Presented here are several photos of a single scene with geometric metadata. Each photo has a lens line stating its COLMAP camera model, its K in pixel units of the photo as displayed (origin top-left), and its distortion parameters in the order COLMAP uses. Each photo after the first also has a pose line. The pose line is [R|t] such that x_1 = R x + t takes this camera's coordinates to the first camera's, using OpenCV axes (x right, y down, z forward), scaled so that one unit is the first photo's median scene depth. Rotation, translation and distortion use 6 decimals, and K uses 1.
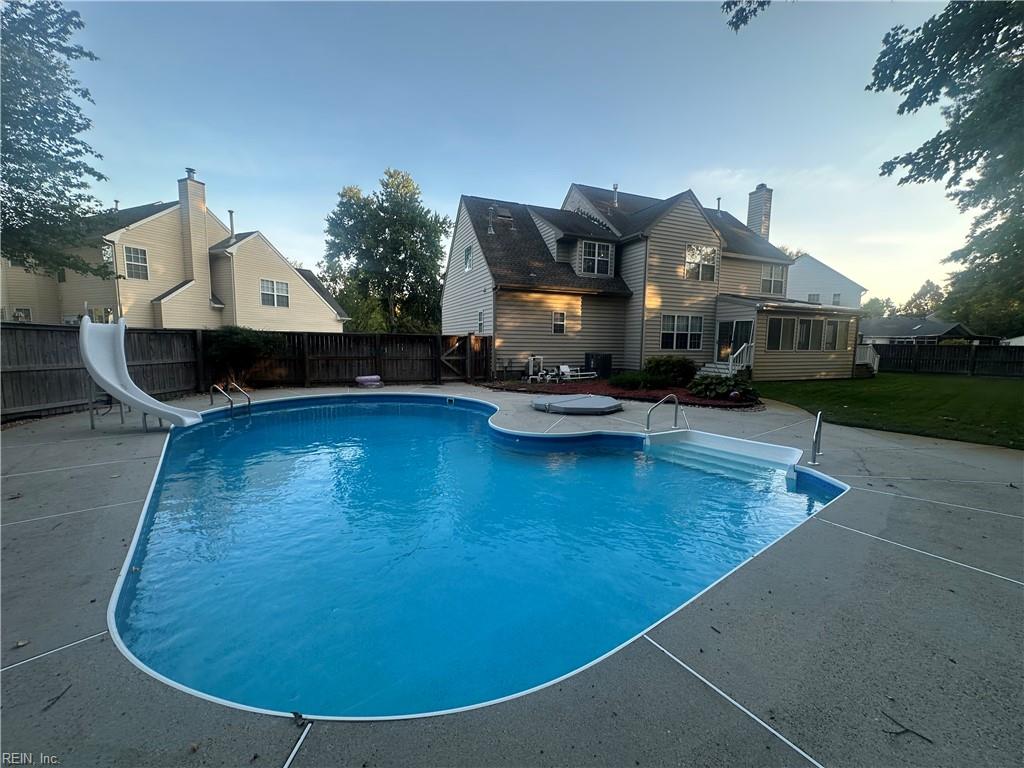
lens RADIAL K [[403.5, 0, 512.0], [0, 403.5, 388.3], [0, 0, 1]] dist [-0.003424, -0.000116]
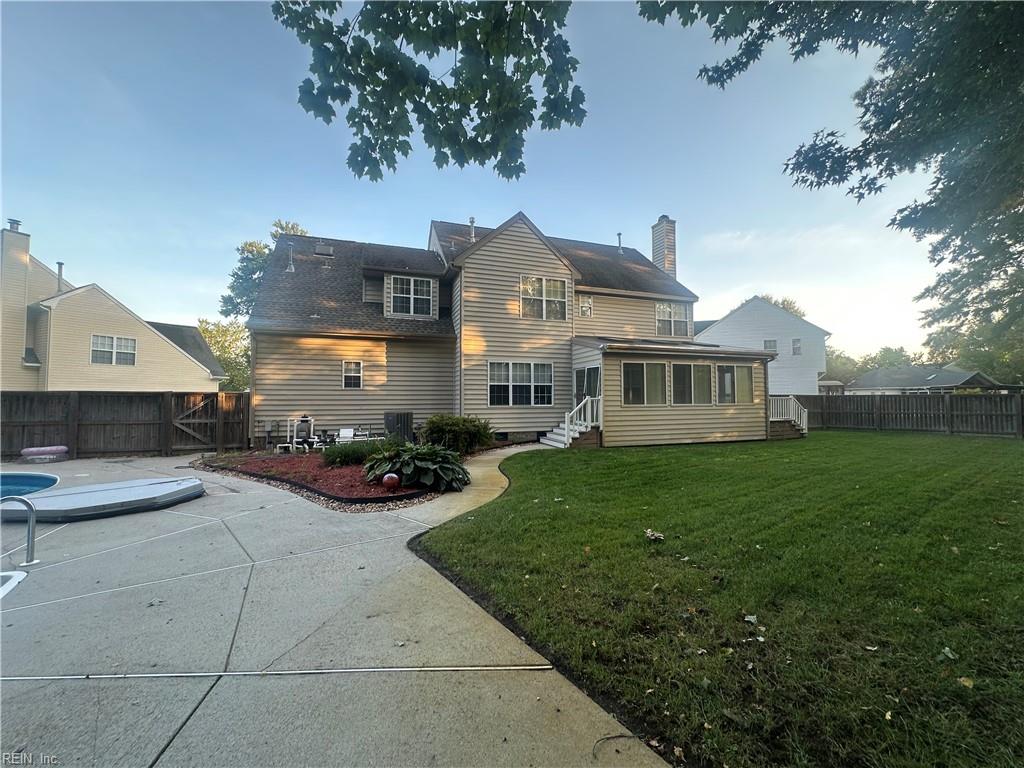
lens RADIAL K [[403.5, 0, 512.0], [0, 403.5, 388.3], [0, 0, 1]] dist [-0.003424, -0.000116]
pose [[0.998457, -0.017640, -0.052650, 0.435854], [0.009818, 0.989341, -0.145283, -0.016738], [0.054652, 0.144542, 0.987988, 0.225111]]
